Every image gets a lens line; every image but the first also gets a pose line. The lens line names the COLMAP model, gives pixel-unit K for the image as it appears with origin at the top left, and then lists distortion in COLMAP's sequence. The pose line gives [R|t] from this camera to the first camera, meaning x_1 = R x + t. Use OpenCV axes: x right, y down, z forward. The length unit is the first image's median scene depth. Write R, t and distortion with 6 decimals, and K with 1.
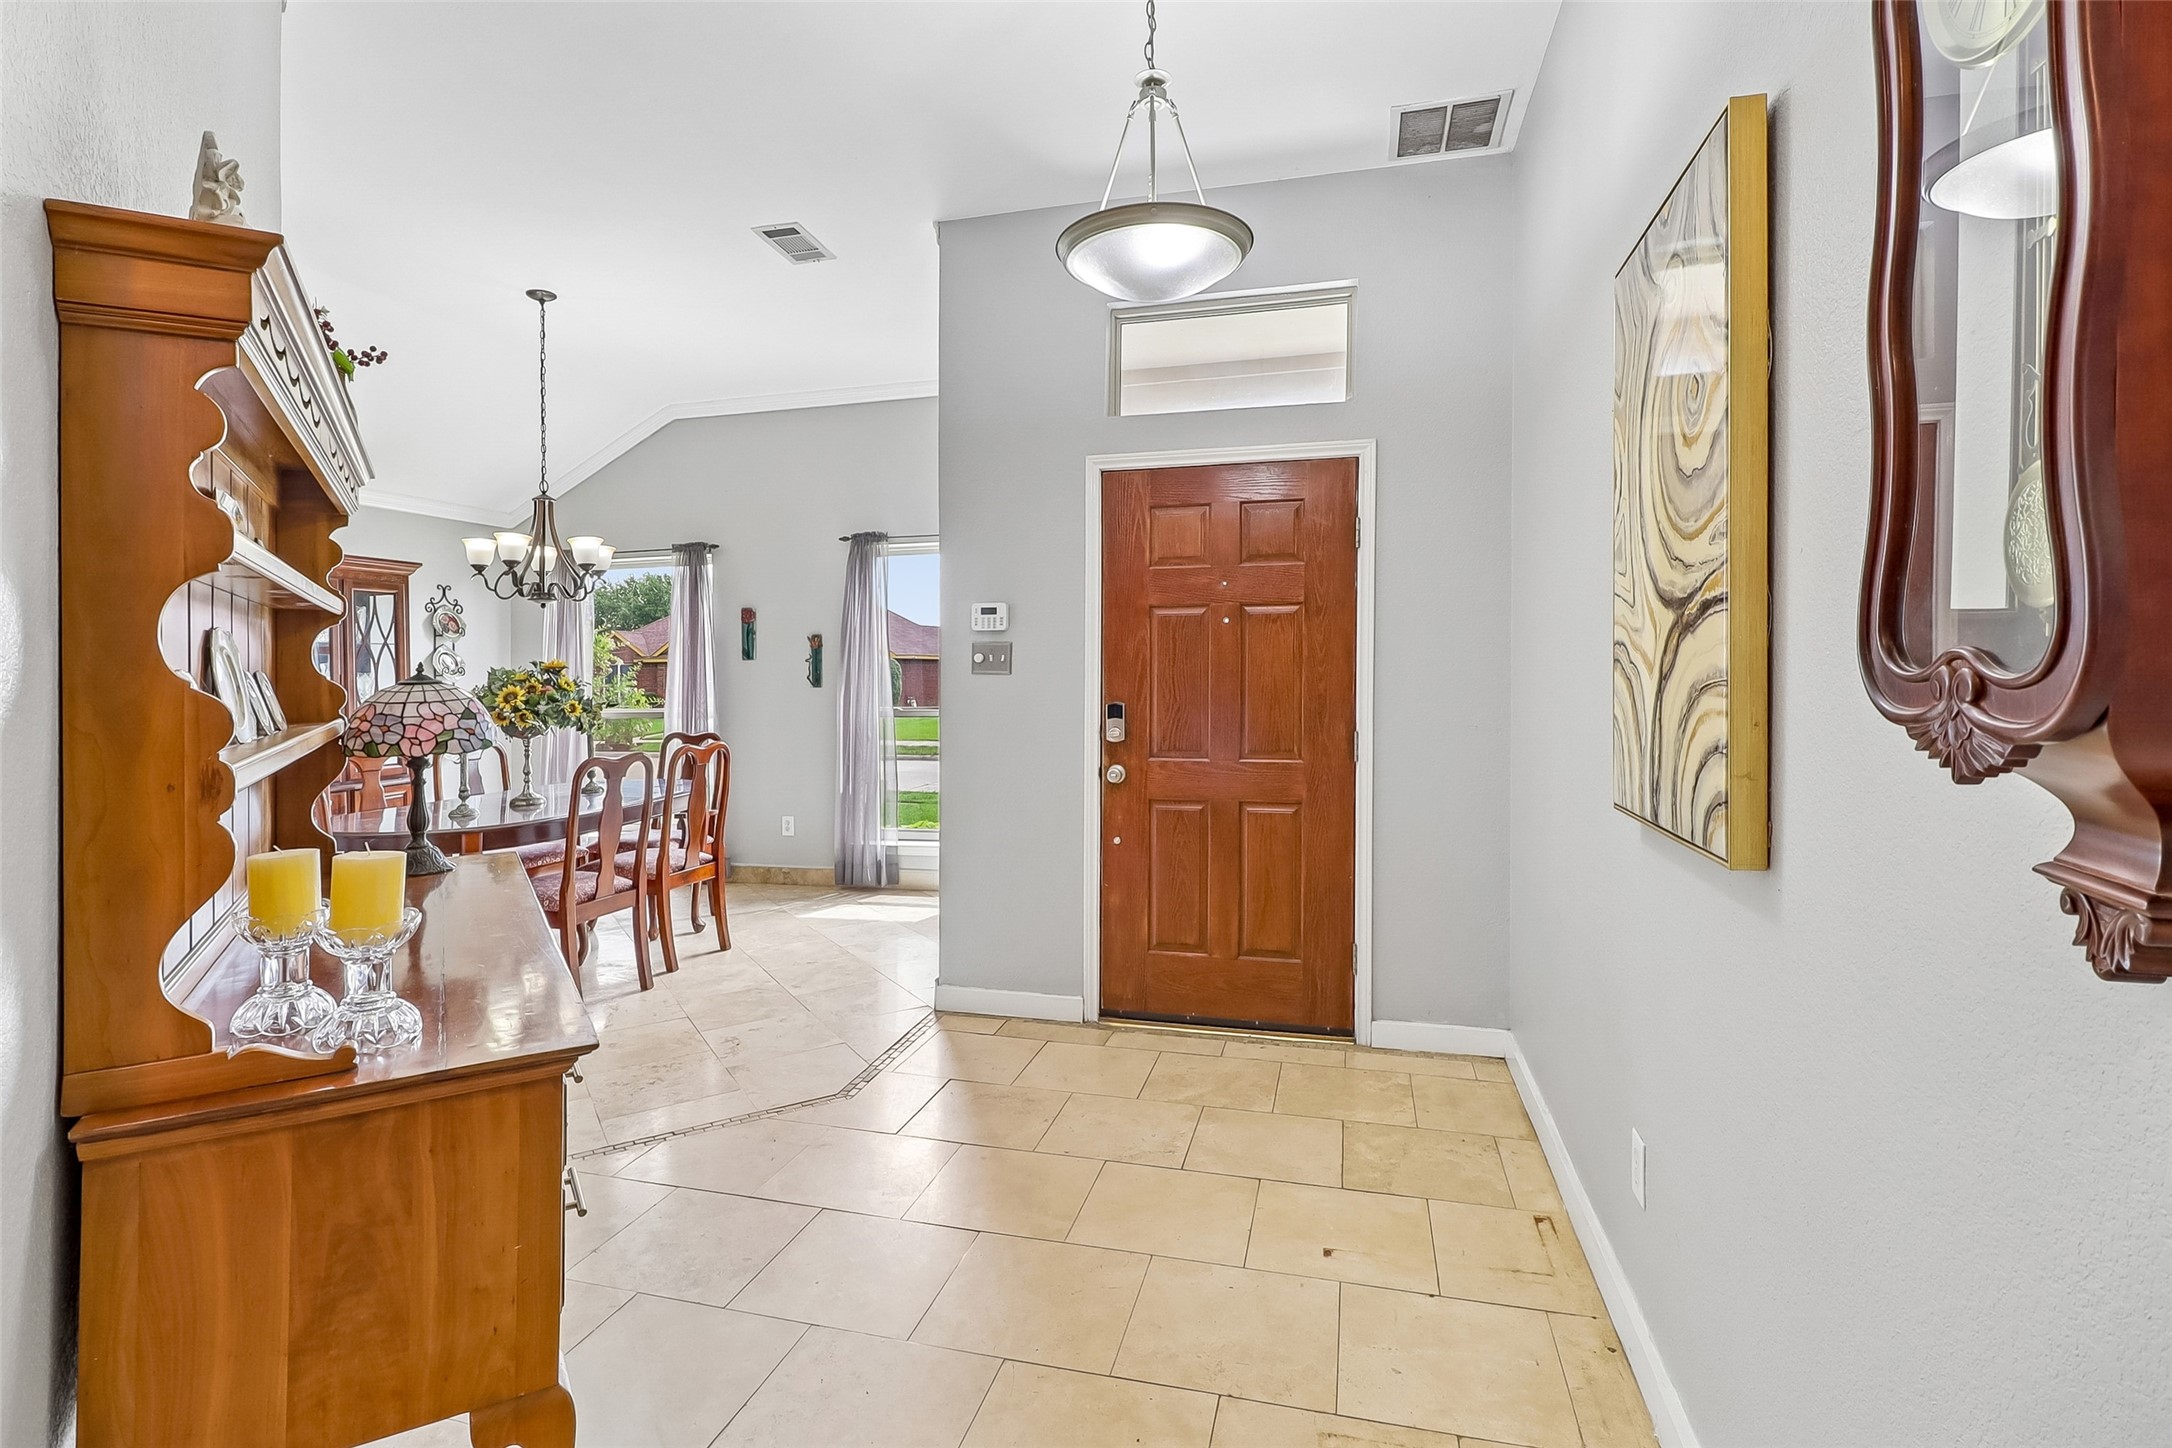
lens RADIAL K [[1024.1, 0, 1077.7], [0, 1024.1, 660.0], [0, 0, 1]] dist [-0.000230, -0.013231]
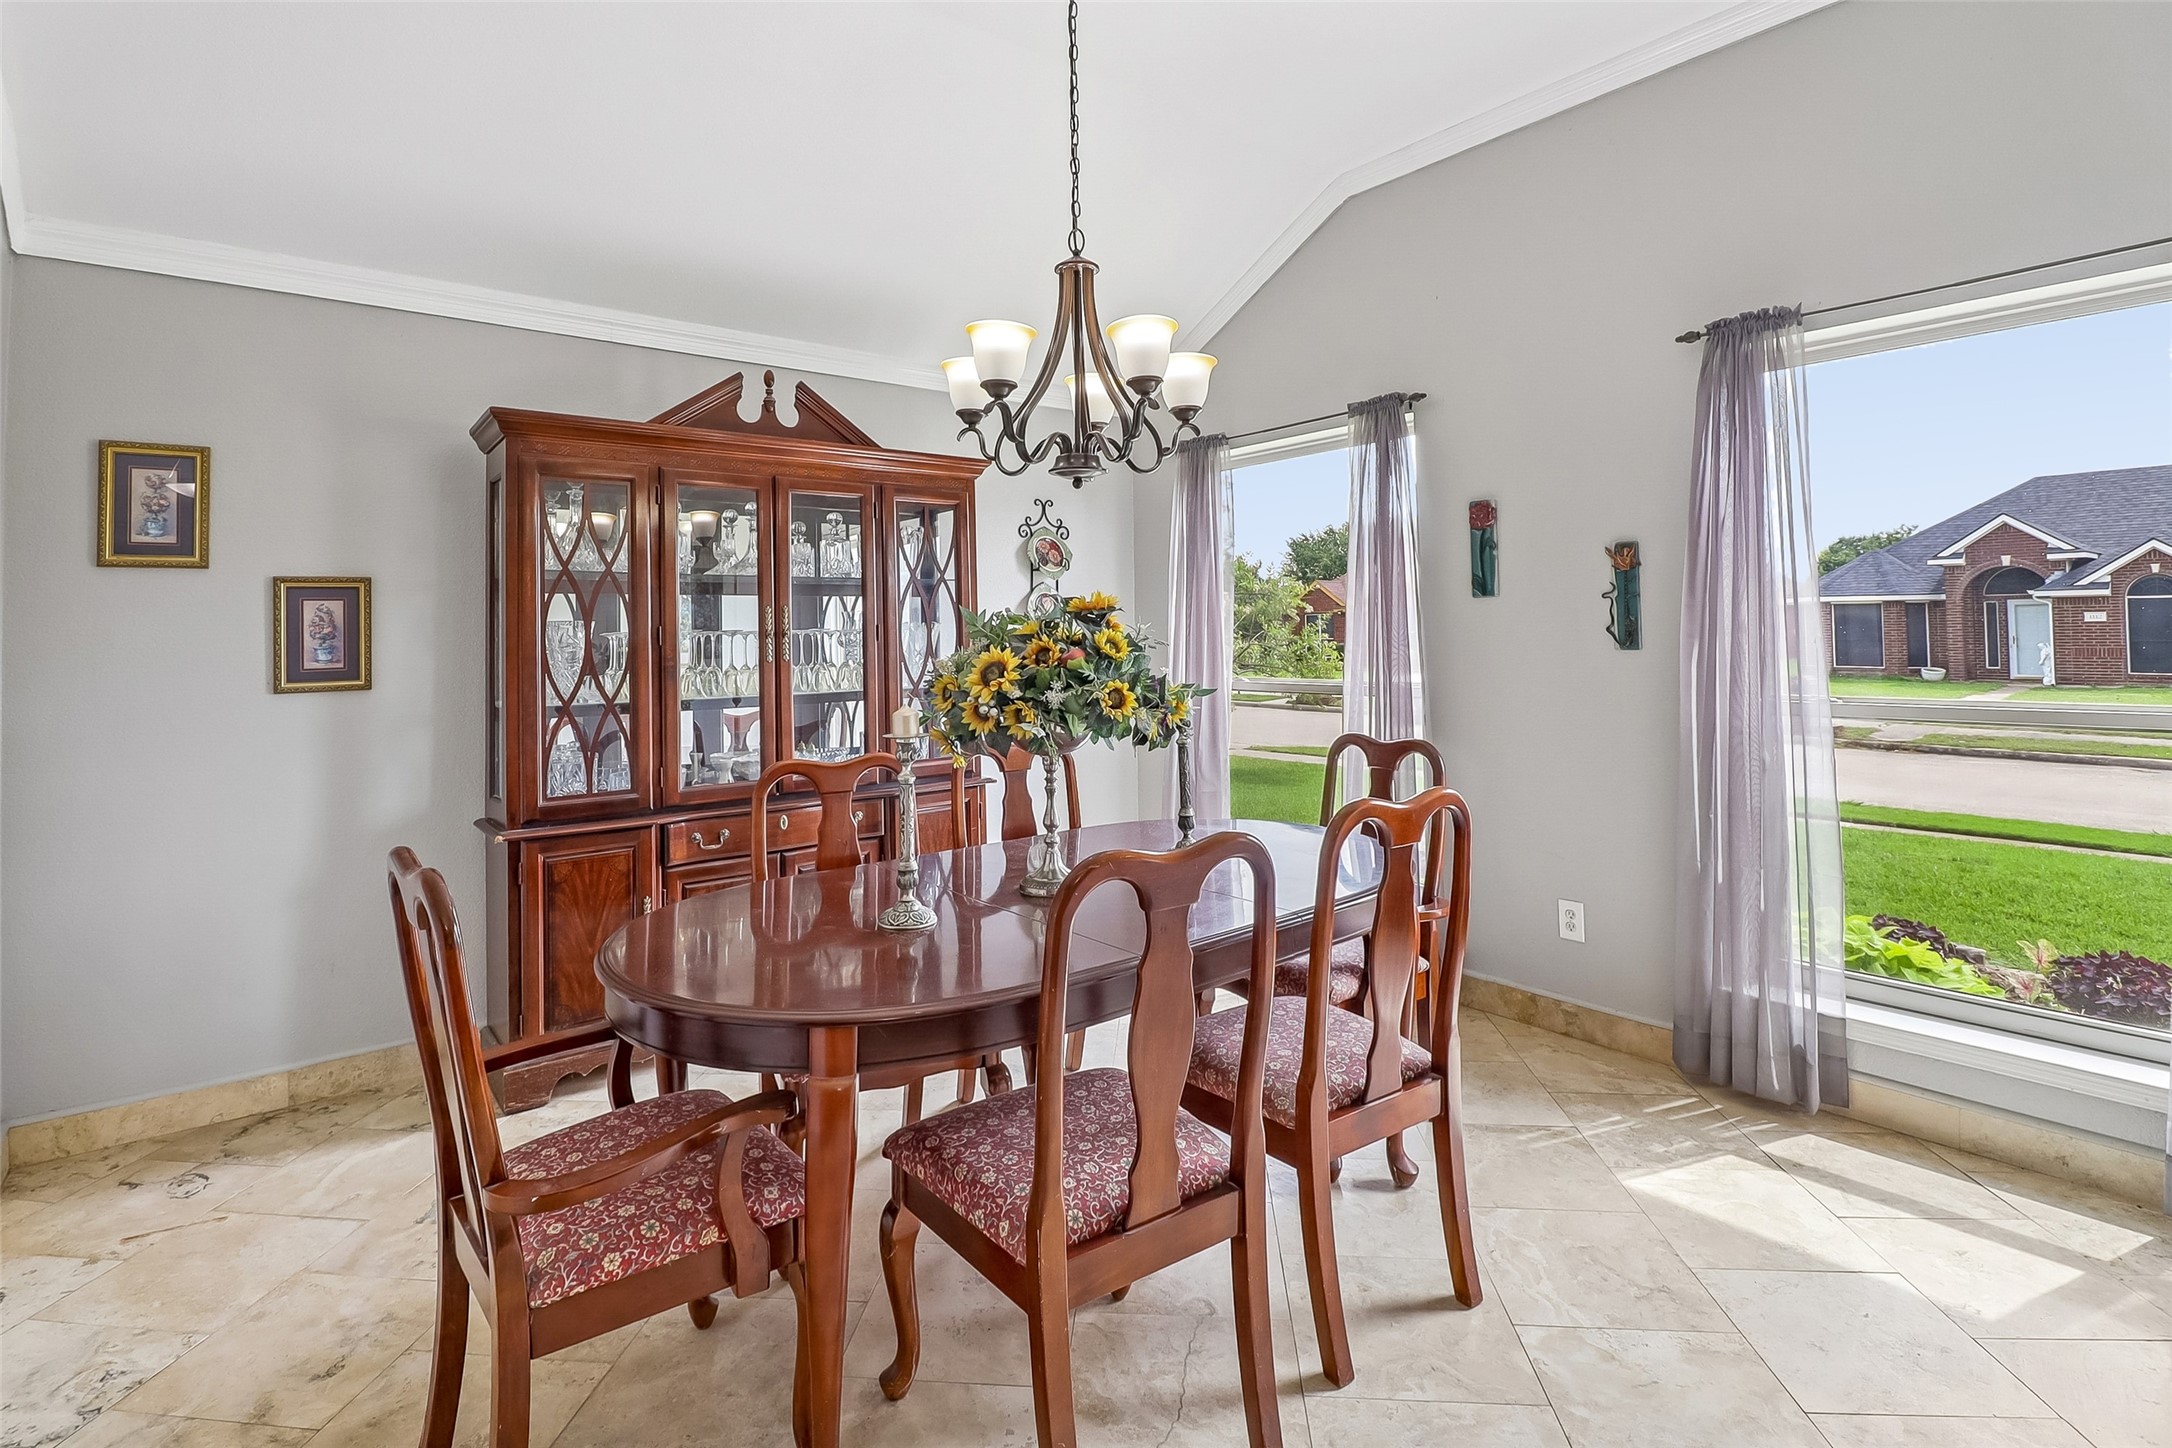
lens RADIAL K [[1087.8, 0, 1093.4], [0, 1087.8, 586.2], [0, 0, 1]] dist [0.016933, -0.017070]
pose [[0.809027, -0.022625, -0.587336, -0.173837], [0.009731, 0.999637, -0.025104, 0.007769], [0.587691, 0.014594, 0.808954, 0.477692]]
